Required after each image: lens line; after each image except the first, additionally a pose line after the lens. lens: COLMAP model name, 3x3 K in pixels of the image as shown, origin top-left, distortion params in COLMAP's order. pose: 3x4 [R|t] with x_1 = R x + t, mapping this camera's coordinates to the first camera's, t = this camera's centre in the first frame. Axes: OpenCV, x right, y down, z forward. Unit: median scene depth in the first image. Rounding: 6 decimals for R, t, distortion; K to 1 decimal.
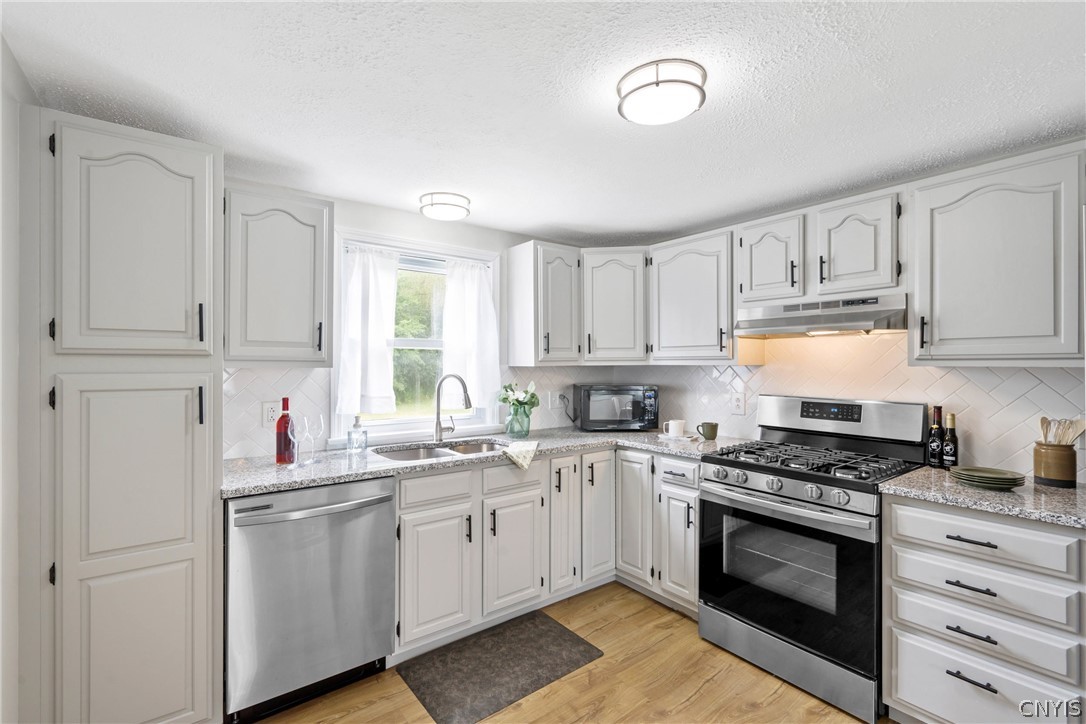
lens RADIAL K [[485.5, 0, 543.0], [0, 485.5, 362.0], [0, 0, 1]] dist [0.000031, -0.000104]
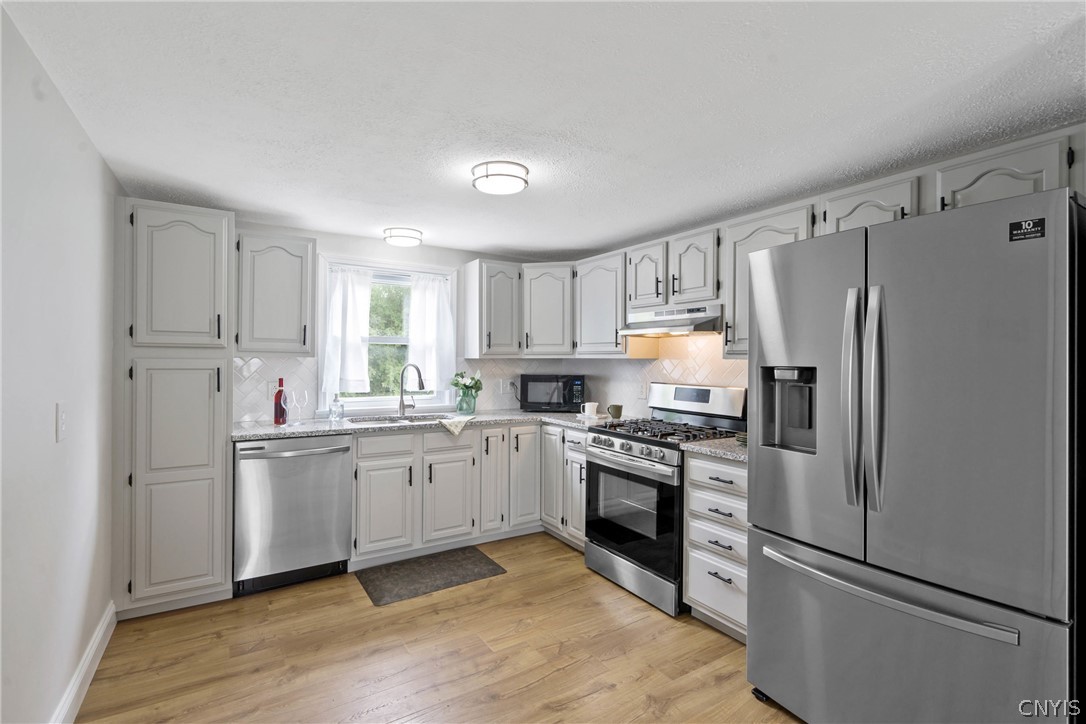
lens RADIAL K [[492.5, 0, 539.5], [0, 492.5, 358.6], [0, 0, 1]] dist [0.001259, 0.000712]
pose [[0.996020, 0.007234, -0.088838, 0.318623], [-0.007111, 0.999973, 0.001702, 0.007587], [0.088848, -0.001063, 0.996045, -0.334309]]
